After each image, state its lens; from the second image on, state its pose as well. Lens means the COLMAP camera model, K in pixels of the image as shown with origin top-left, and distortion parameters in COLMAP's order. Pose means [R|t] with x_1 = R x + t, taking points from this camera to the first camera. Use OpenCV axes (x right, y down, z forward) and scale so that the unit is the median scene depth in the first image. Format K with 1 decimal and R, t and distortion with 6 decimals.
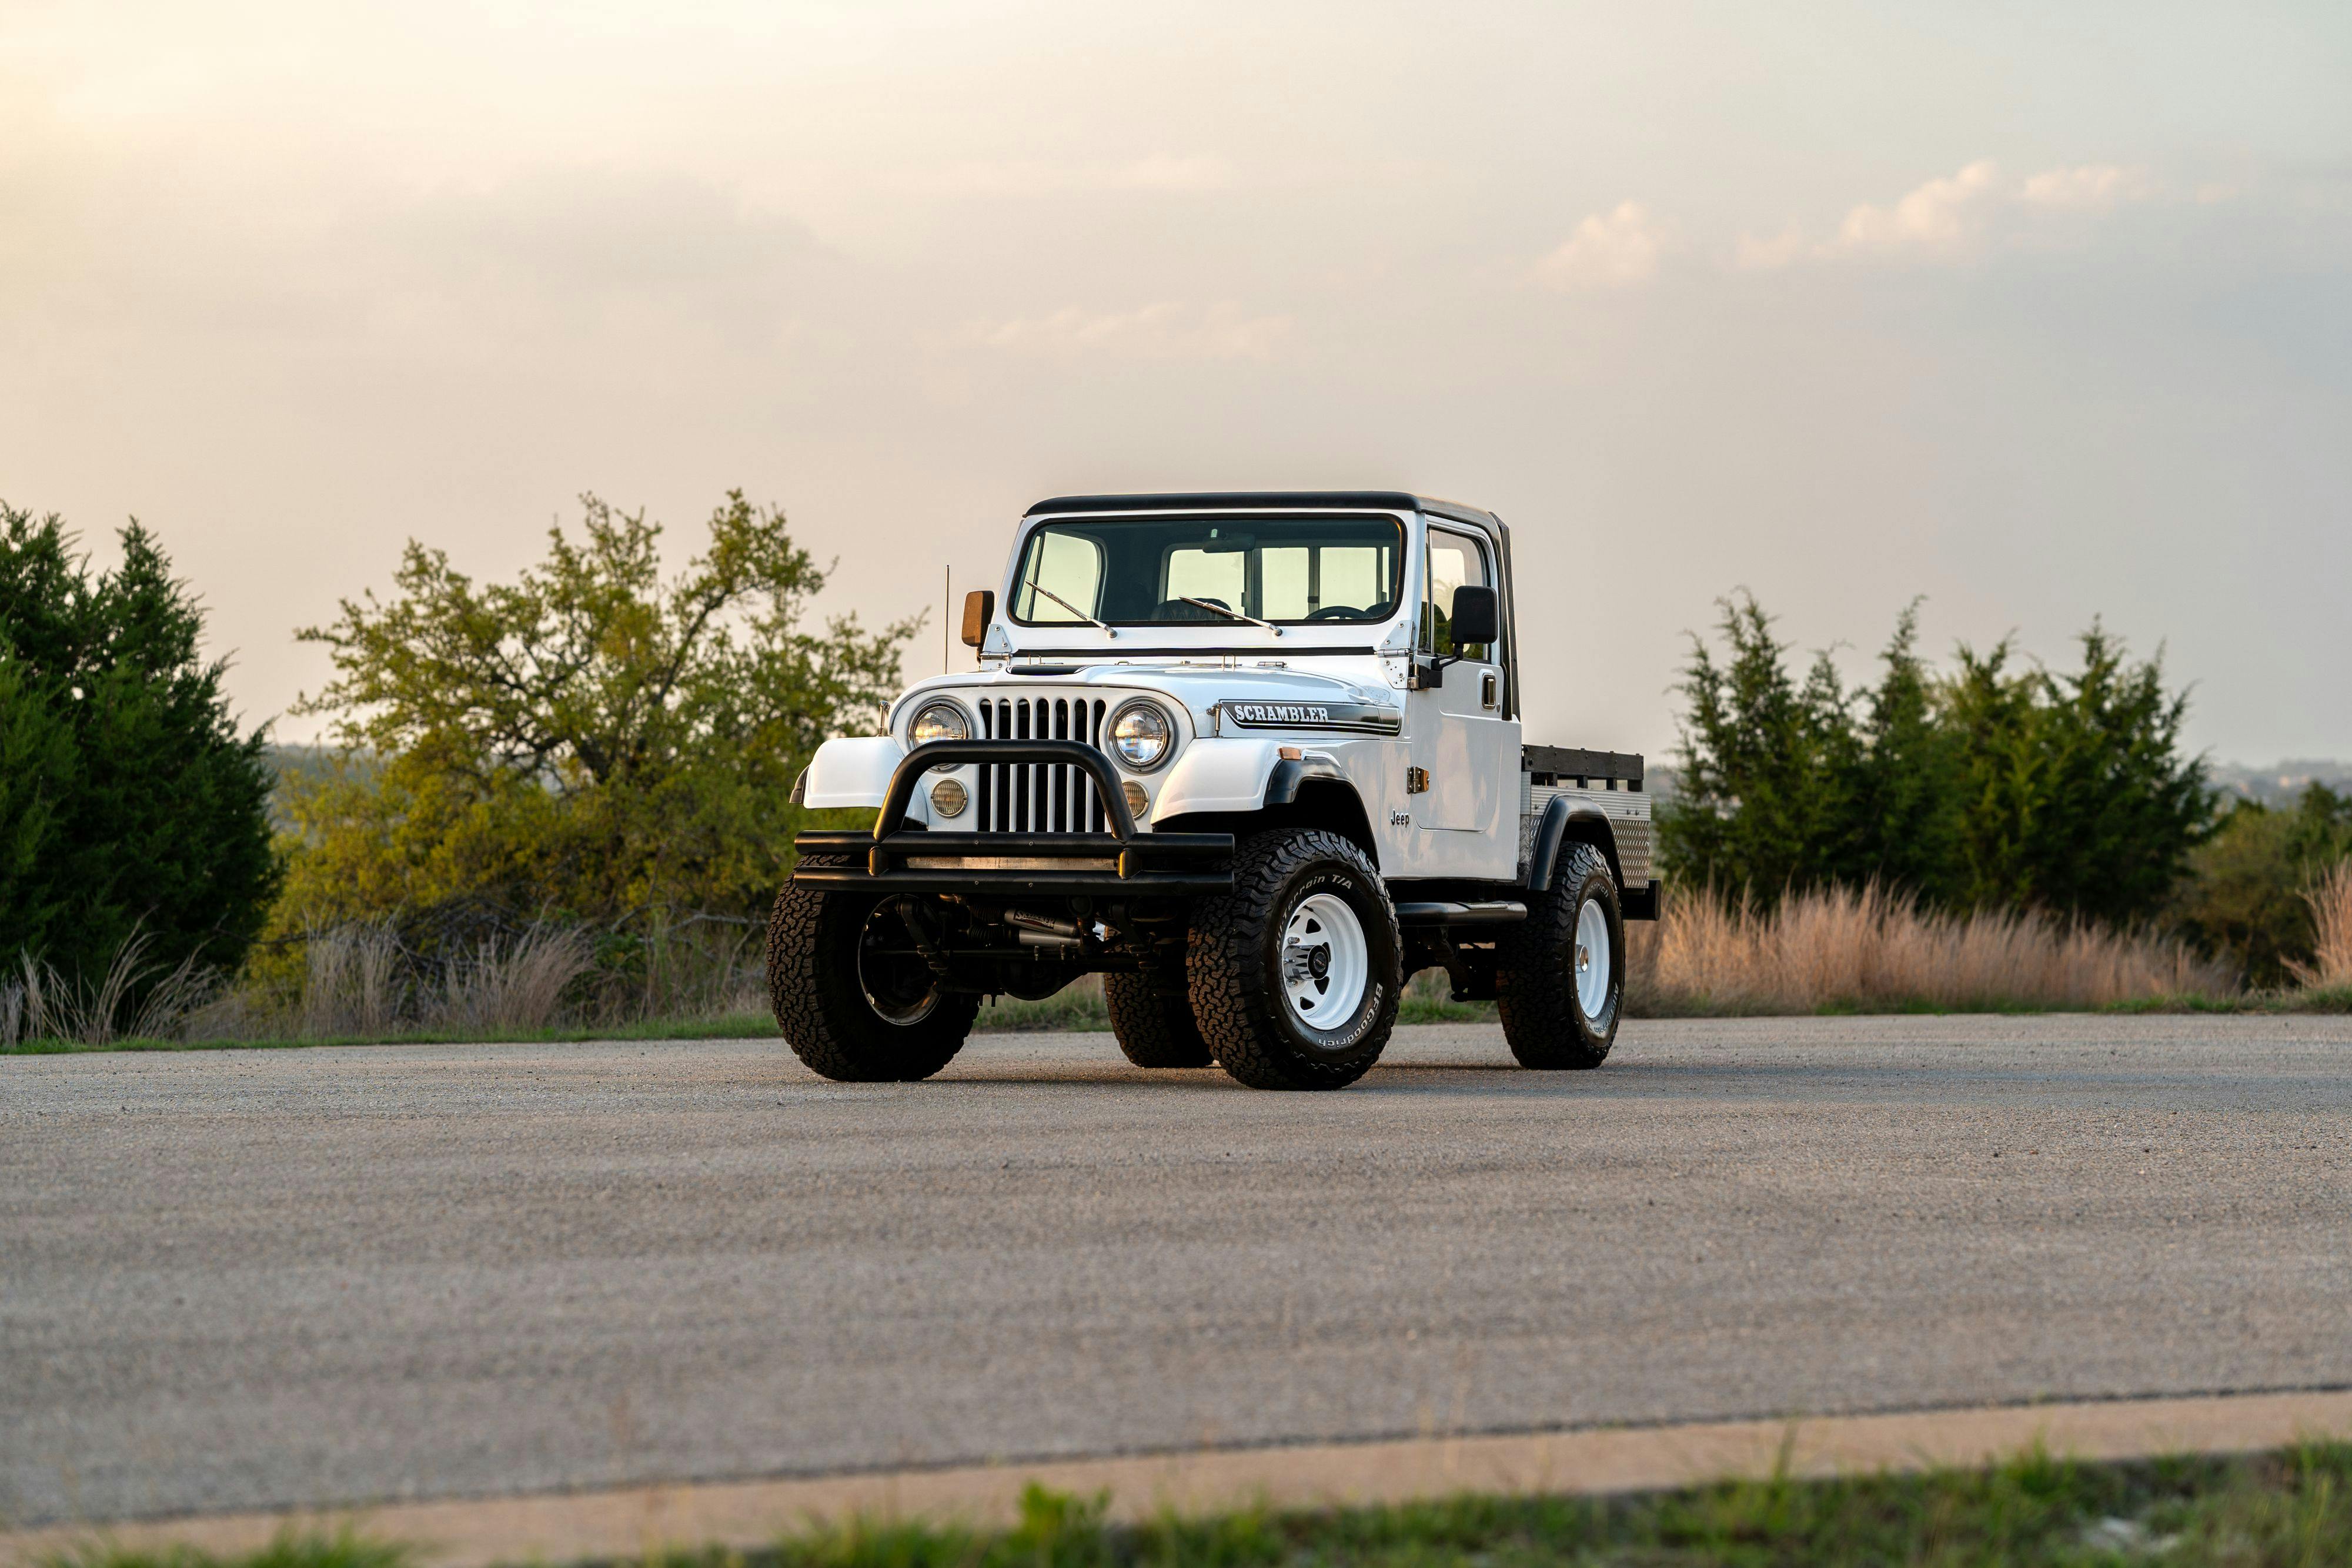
lens RADIAL K [[5526.2, 0, 1176.0], [0, 5526.2, 784.0], [0, 0, 1]] dist [-0.019042, -0.339121]
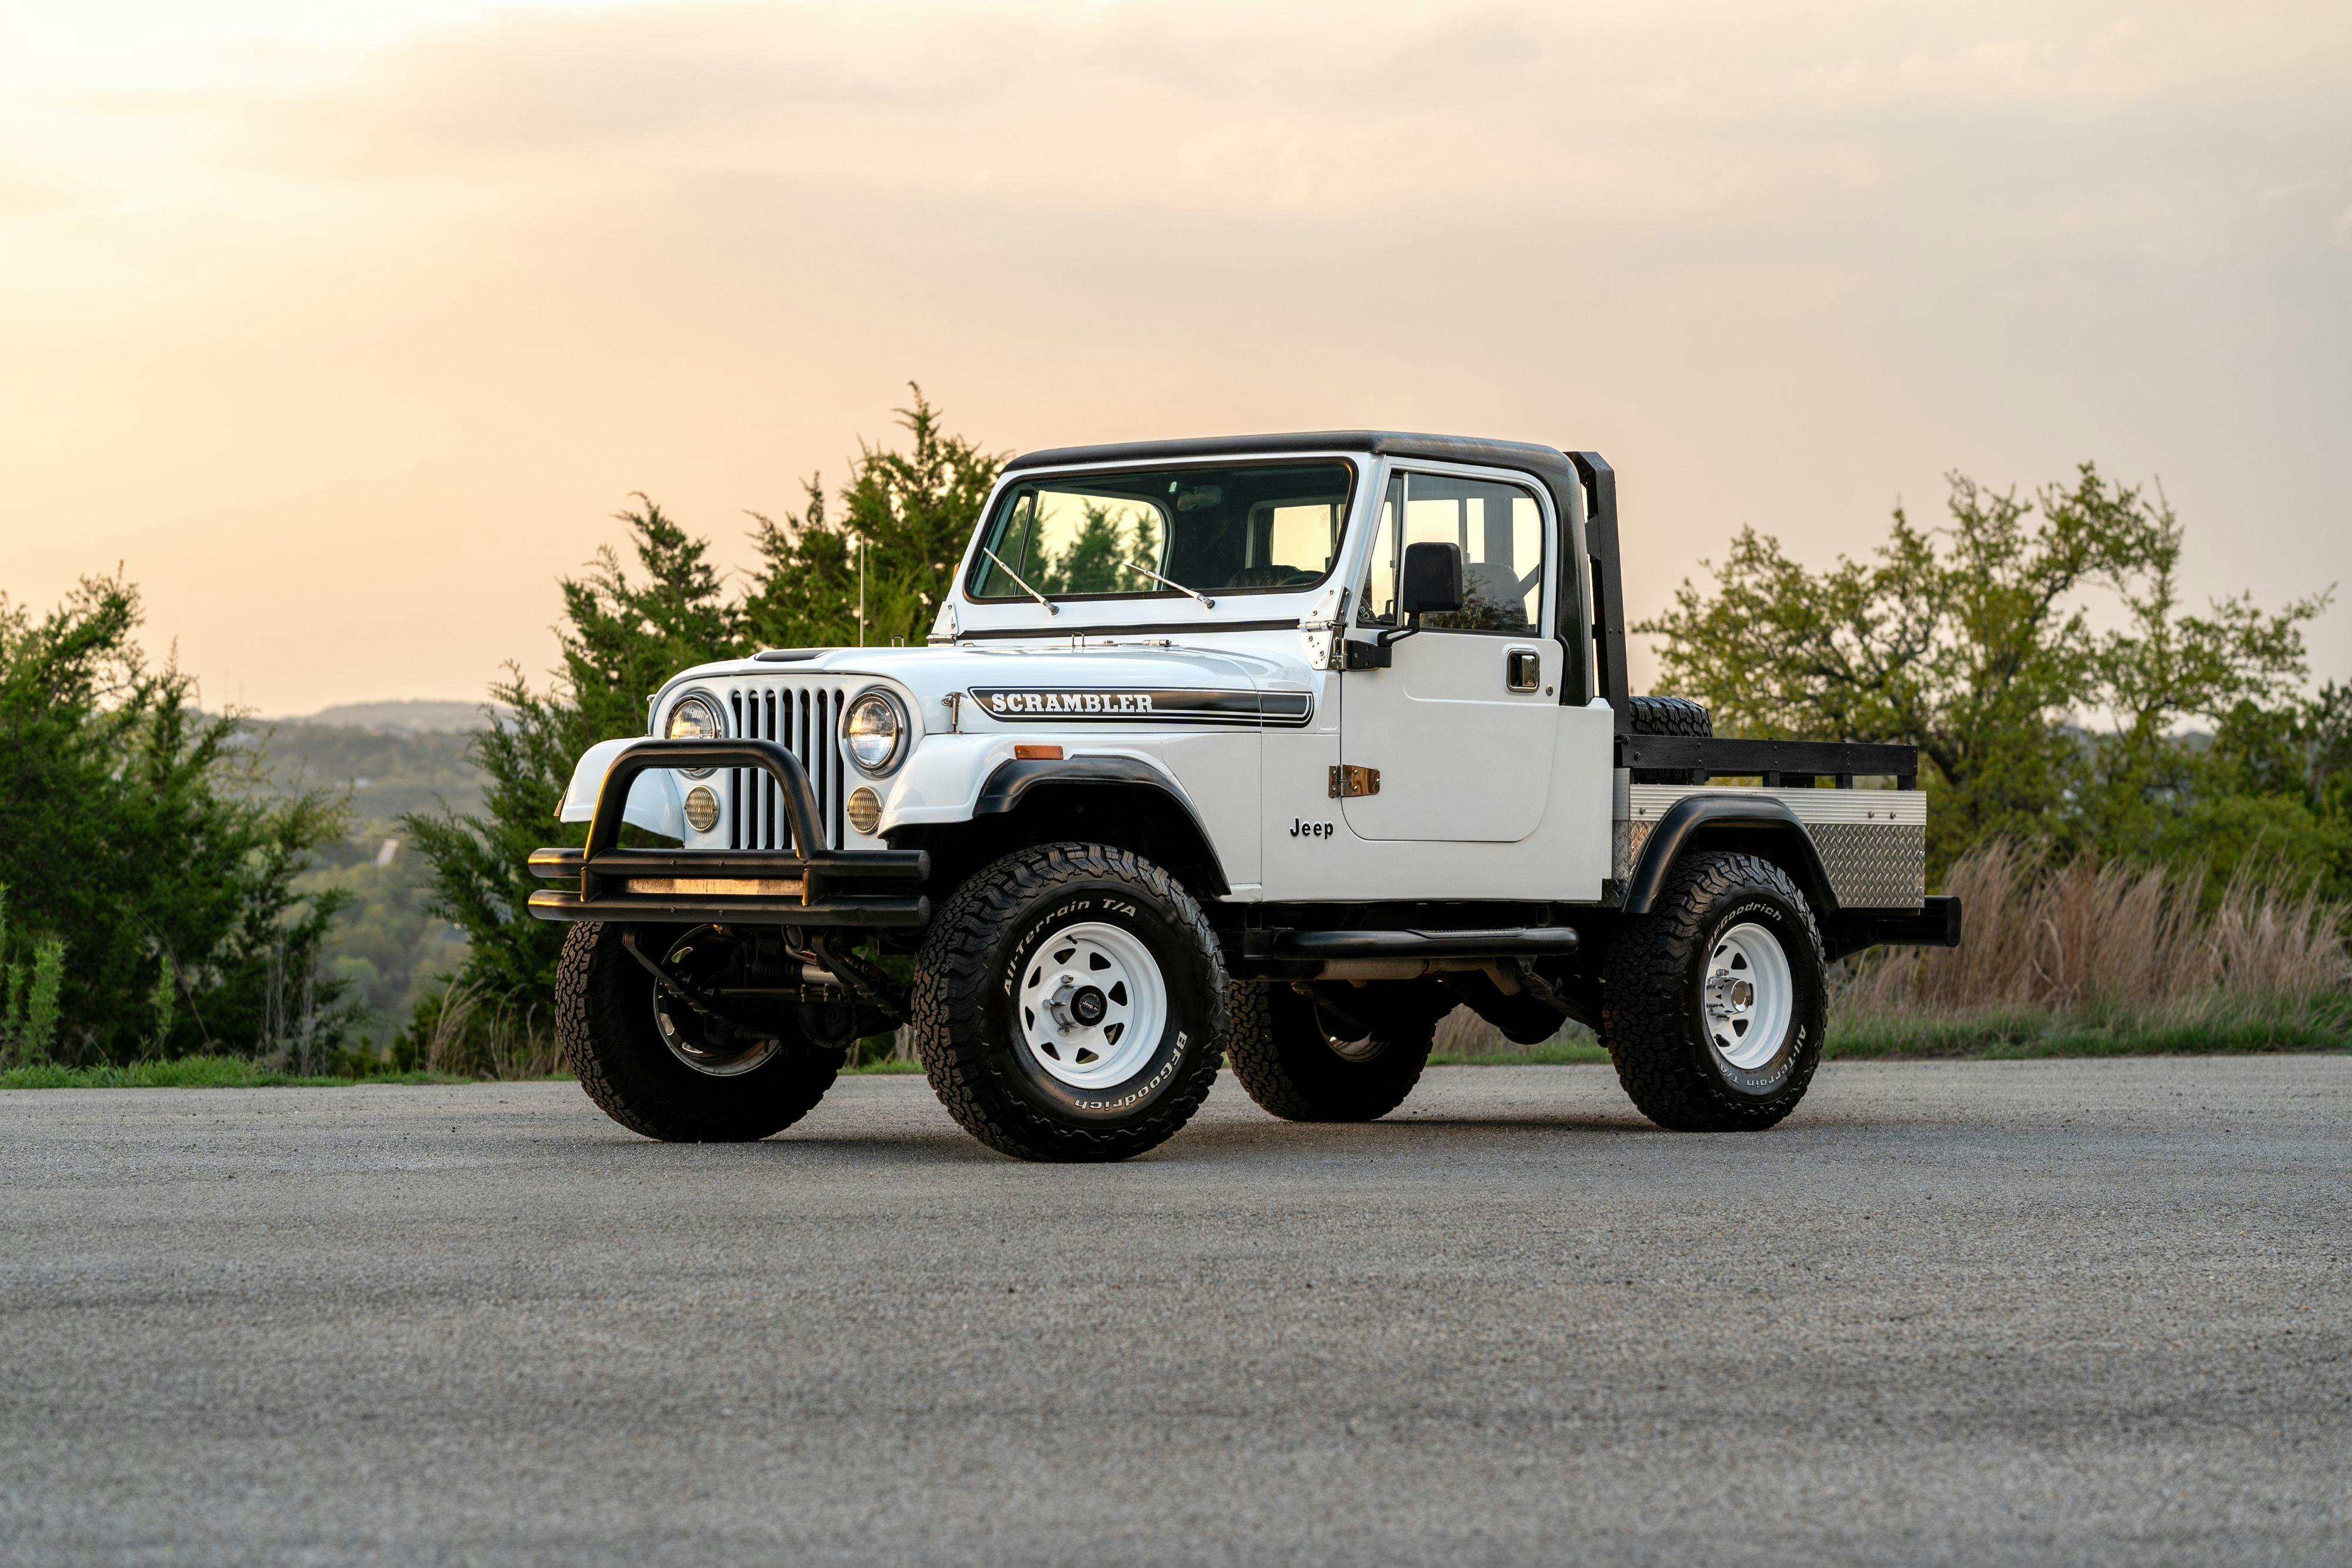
lens RADIAL K [[5526.2, 0, 1176.0], [0, 5526.2, 784.0], [0, 0, 1]] dist [-0.019042, -0.339121]
pose [[0.934565, -0.009956, -0.355653, 0.311797], [0.010276, 0.999947, -0.000987, 0.000326], [0.355644, -0.002732, 0.934617, 0.227194]]
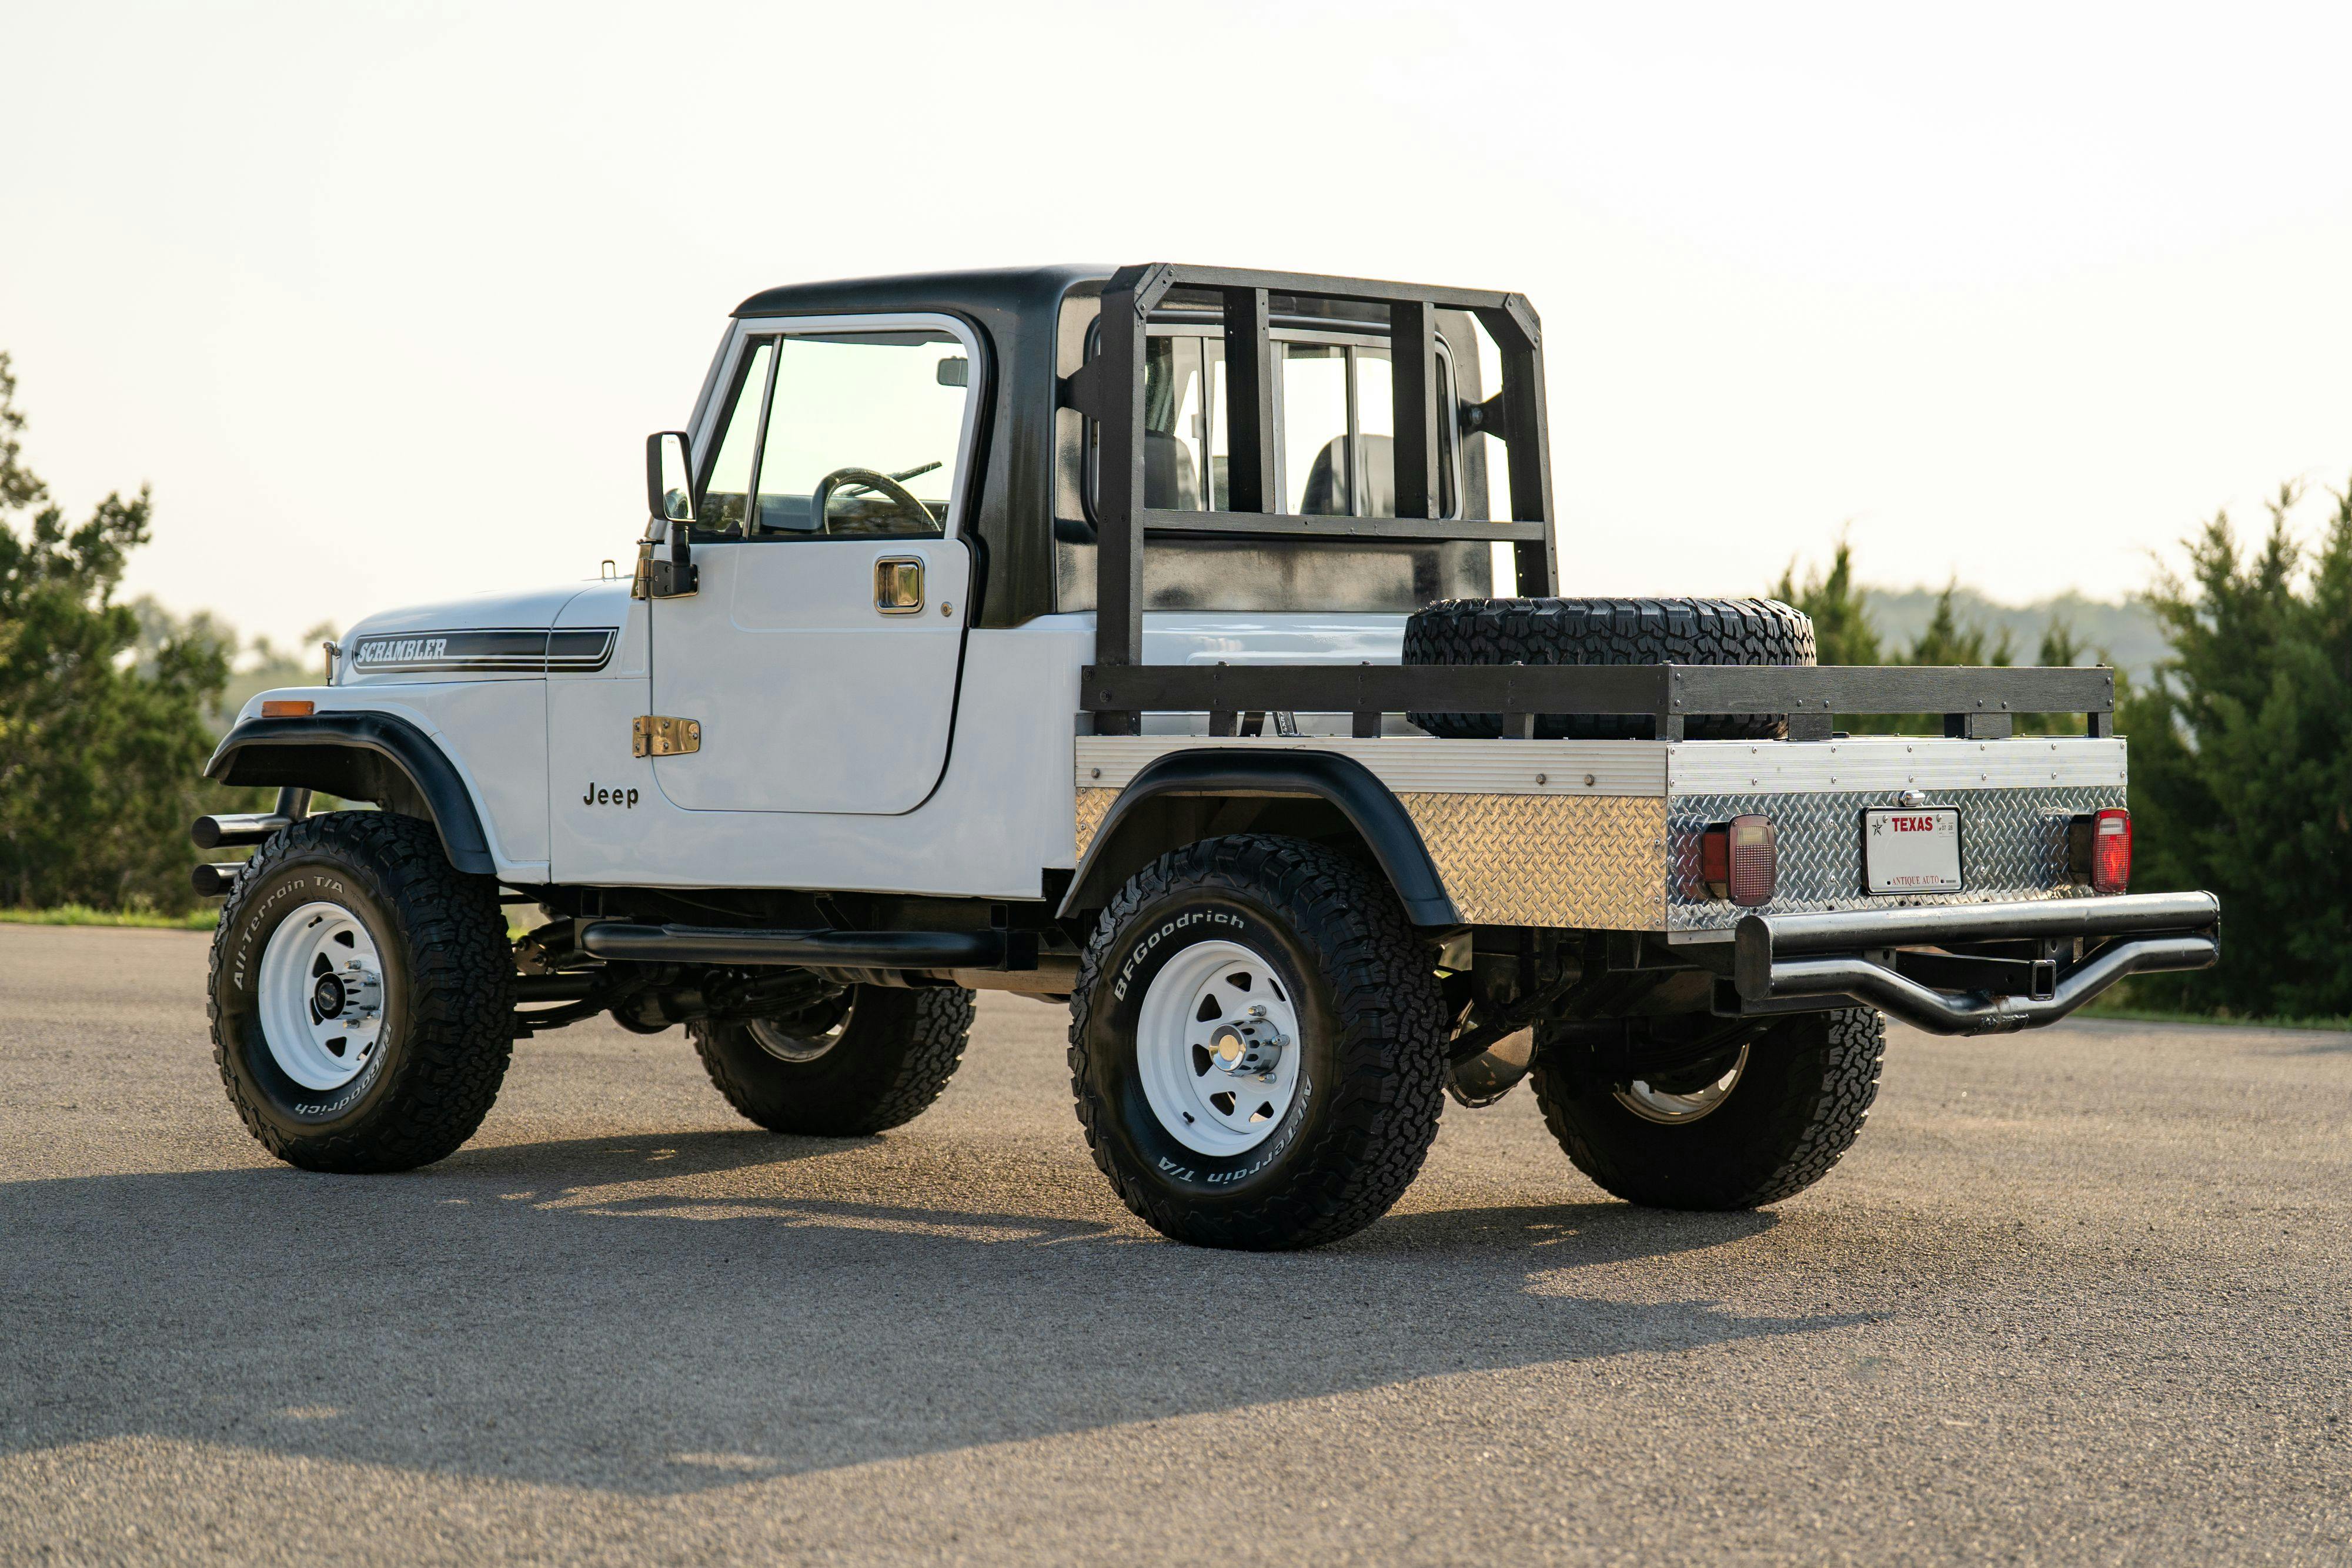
lens RADIAL K [[5847.2, 0, 1176.0], [0, 5847.2, 784.0], [0, 0, 1]] dist [-0.076944, -0.208496]
pose [[-0.341599, 0.000638, -0.939845, 0.676912], [0.010022, 0.999945, -0.002964, 0.007696], [0.939792, -0.010432, -0.341587, 1.300100]]
